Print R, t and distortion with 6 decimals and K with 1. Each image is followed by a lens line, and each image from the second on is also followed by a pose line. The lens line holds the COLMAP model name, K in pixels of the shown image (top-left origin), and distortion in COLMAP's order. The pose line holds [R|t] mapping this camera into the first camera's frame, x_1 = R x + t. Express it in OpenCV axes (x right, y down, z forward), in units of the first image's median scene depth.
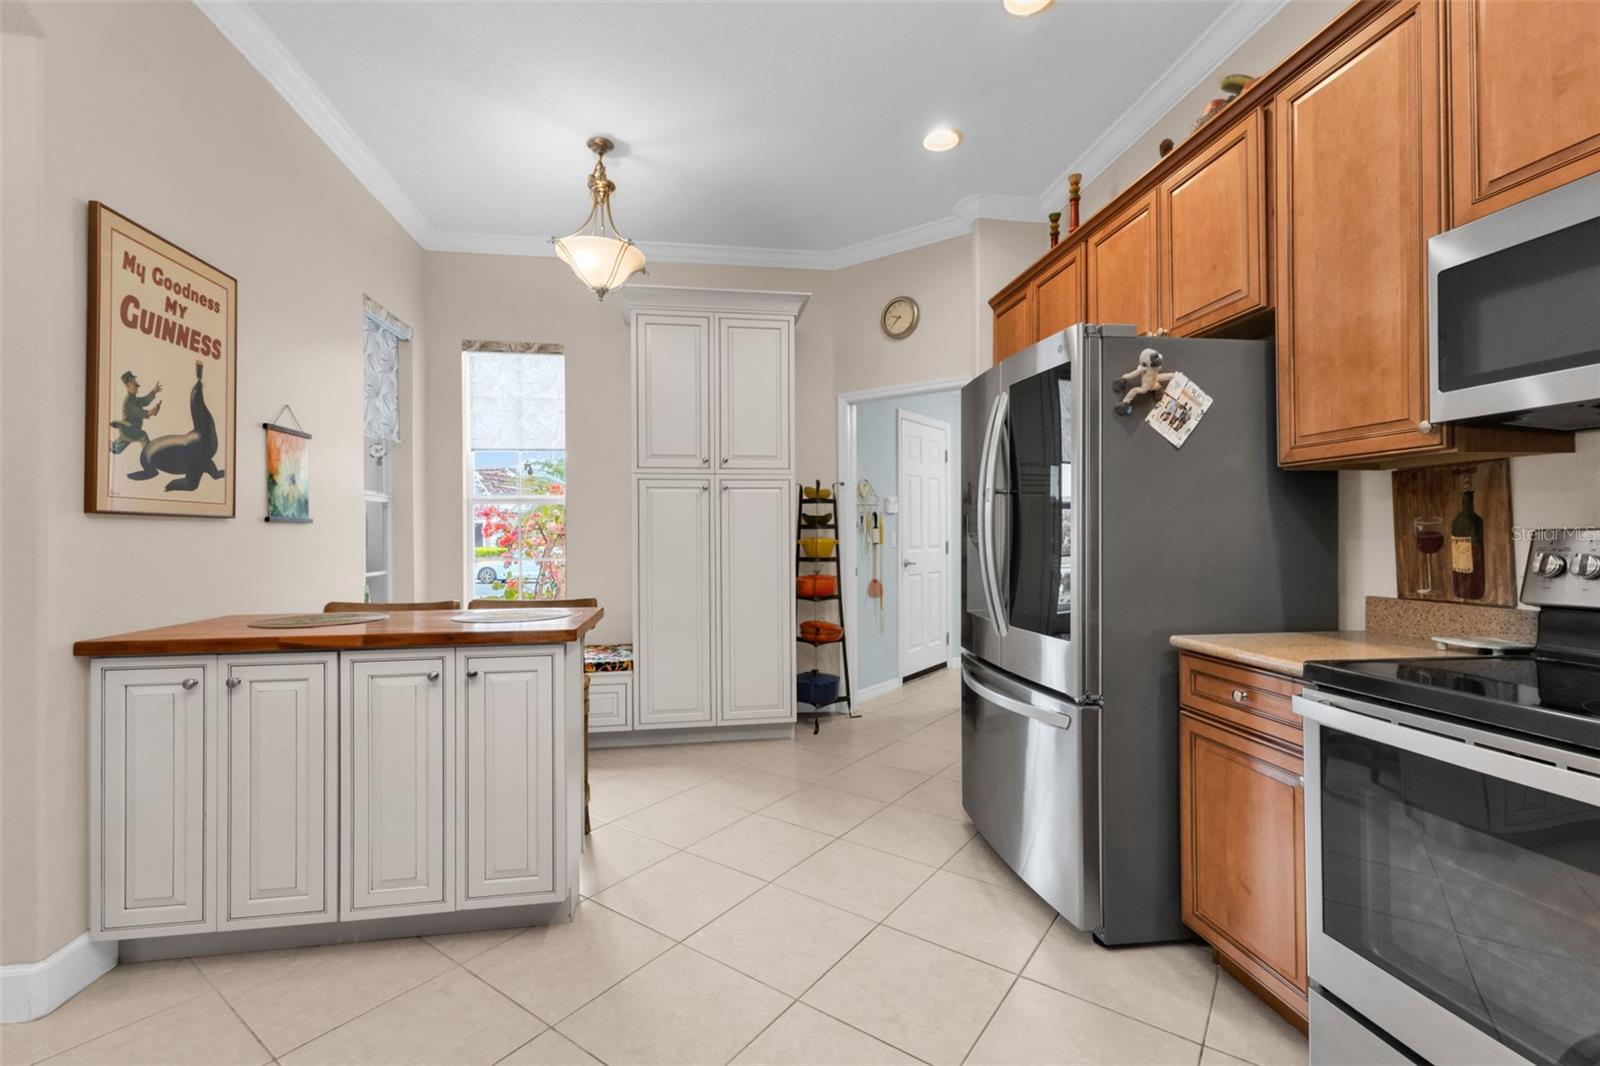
lens RADIAL K [[698.6, 0, 783.1], [0, 698.6, 525.8], [0, 0, 1]] dist [0.011412, -0.003518]
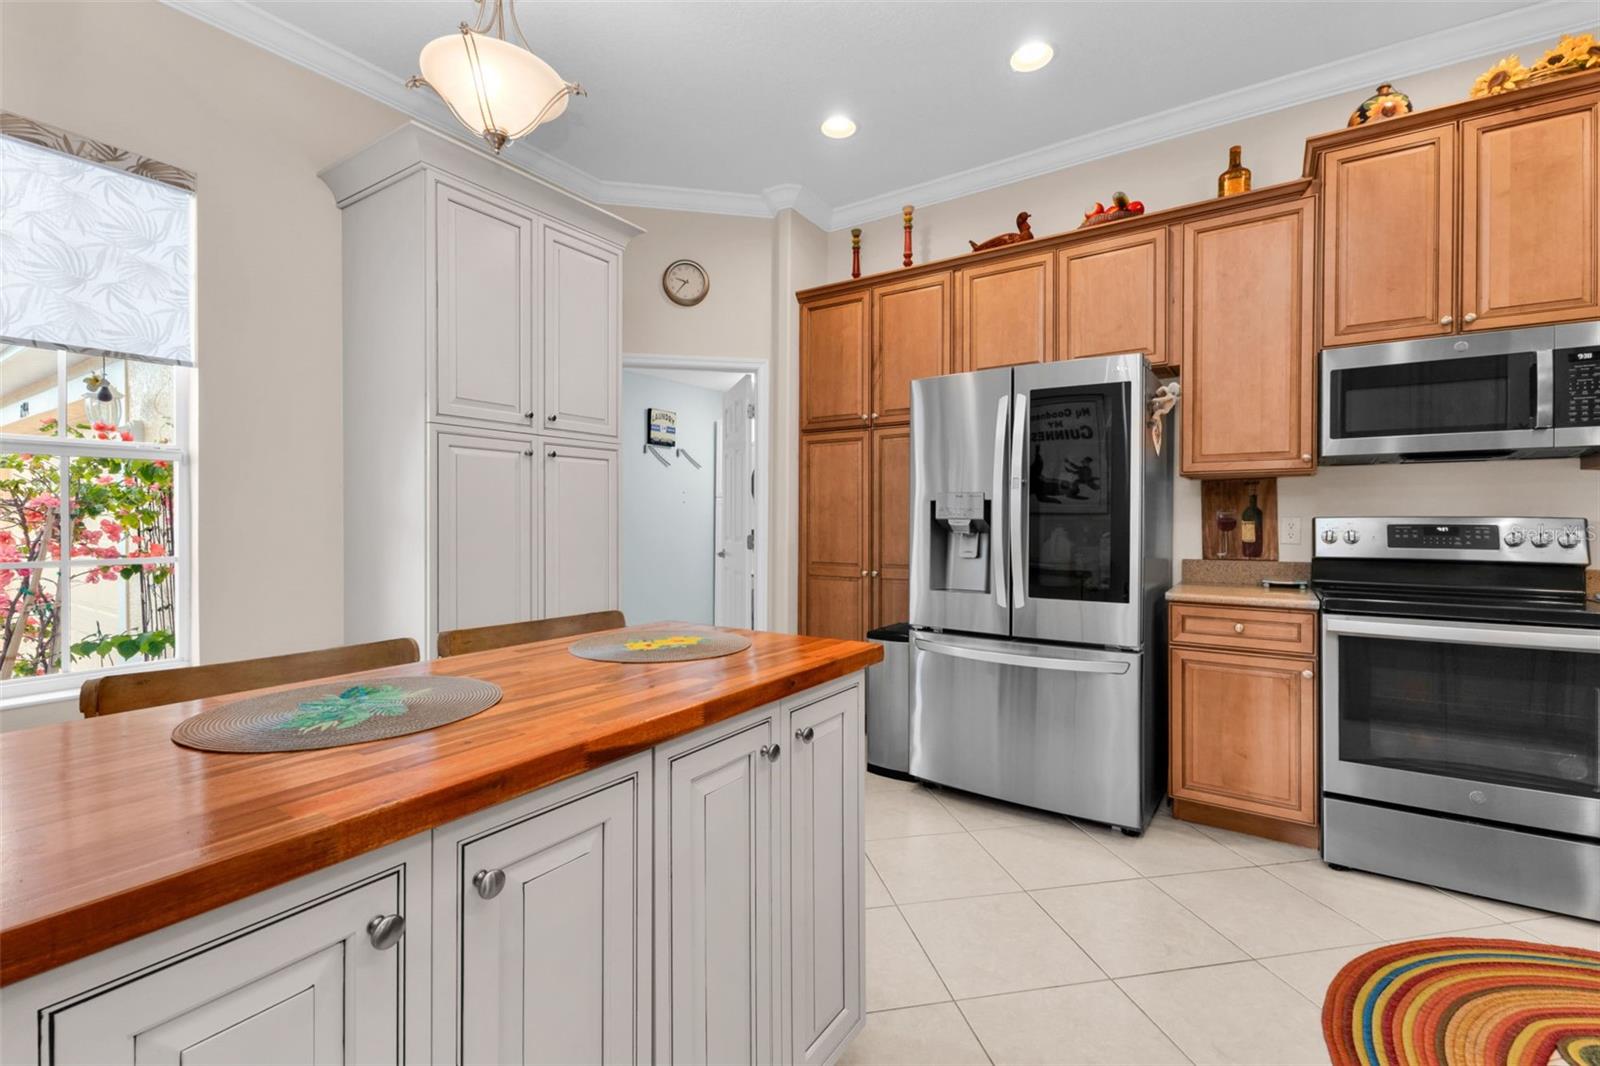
lens RADIAL K [[698.6, 0, 783.9], [0, 698.6, 518.1], [0, 0, 1]] dist [0.011412, -0.003518]
pose [[0.671243, 0.005746, 0.741215, -0.561940], [-0.014219, 0.999886, 0.005124, 0.008111], [-0.741101, -0.013979, 0.671248, 0.365693]]
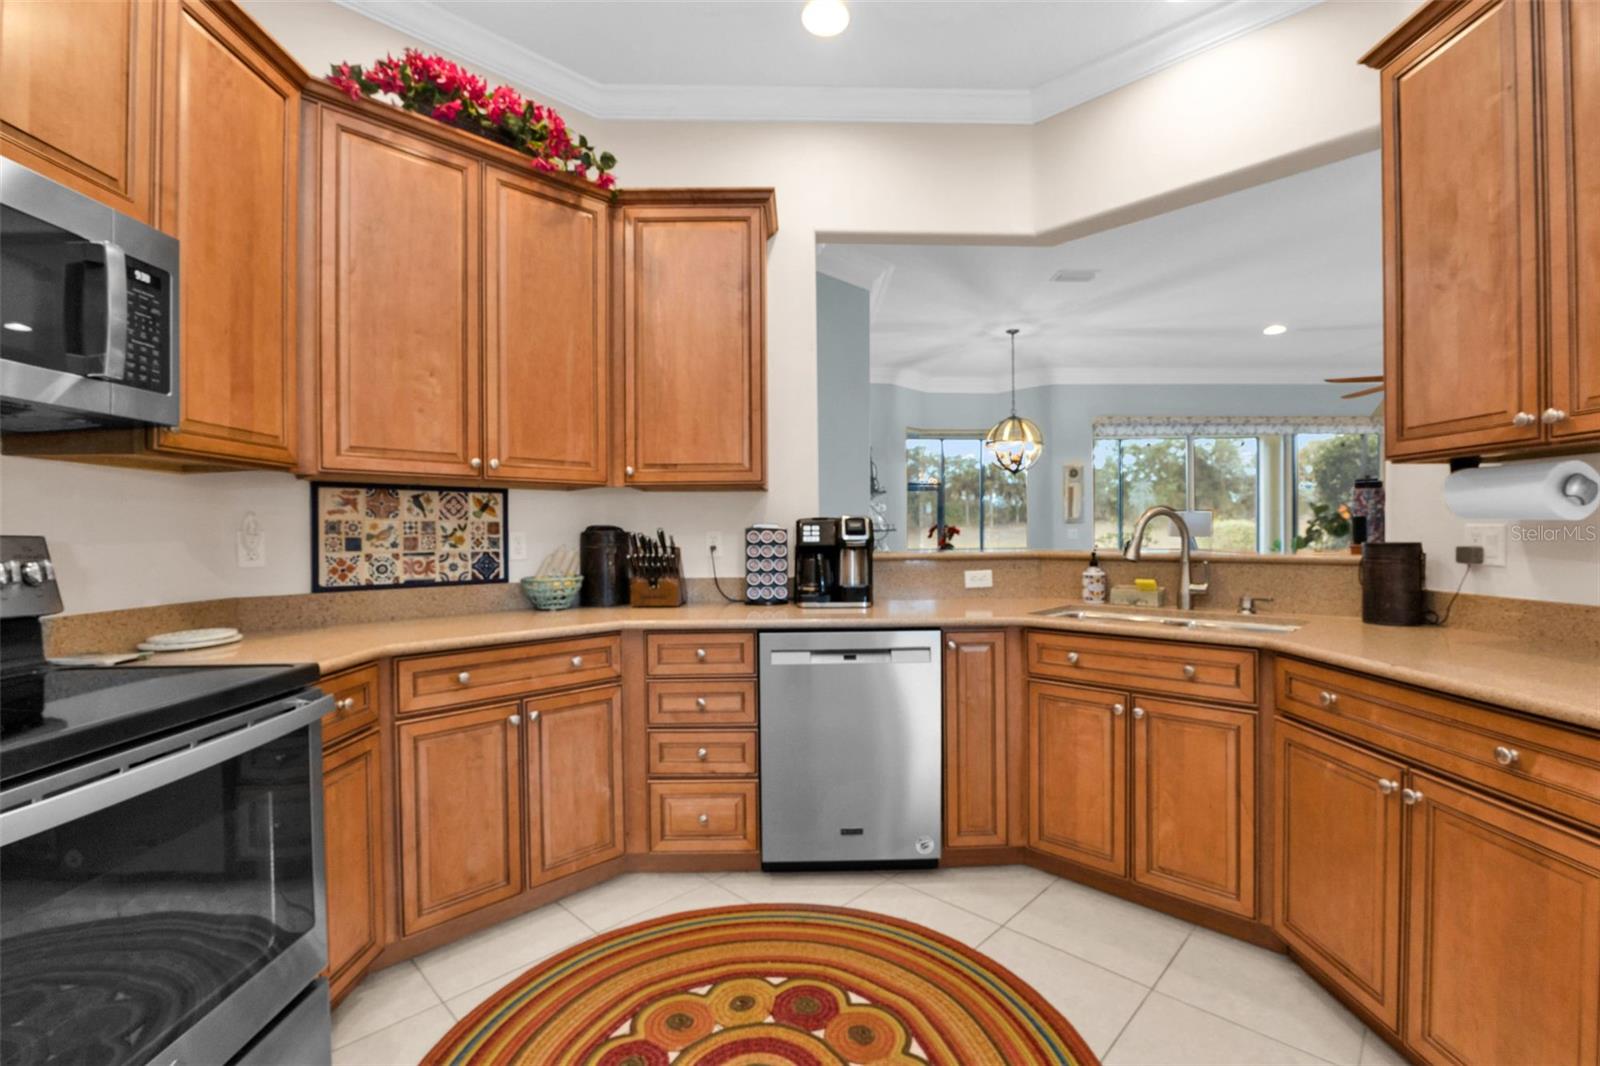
lens RADIAL K [[698.9, 0, 806.8], [0, 698.9, 537.4], [0, 0, 1]] dist [-0.012293, 0.000666]
pose [[-0.993733, 0.011237, 0.111212, 0.000707], [0.010574, 0.999923, -0.006550, 0.009043], [-0.111277, -0.005333, -0.993775, 0.615594]]
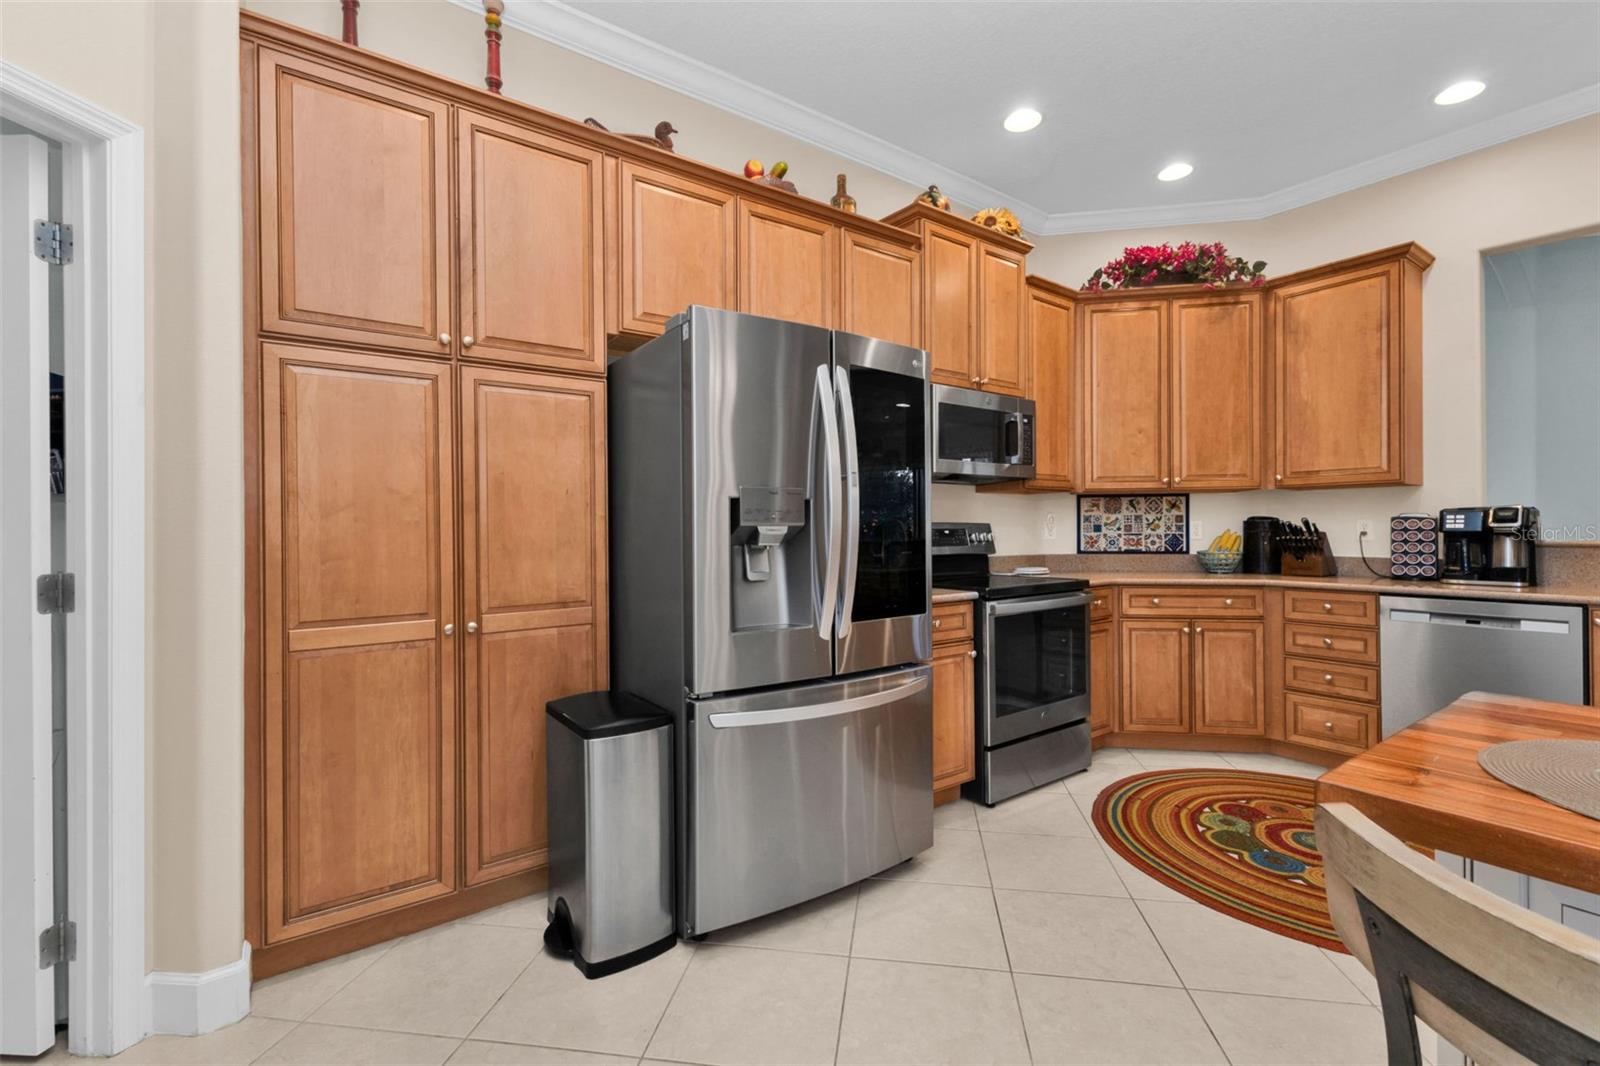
lens RADIAL K [[698.6, 0, 797.8], [0, 698.6, 529.2], [0, 0, 1]] dist [0.011412, -0.003518]
pose [[-0.480133, 0.006197, 0.877174, -0.315788], [-0.001112, 0.999970, -0.007673, 0.018171], [-0.877195, -0.004659, -0.480112, 1.049384]]
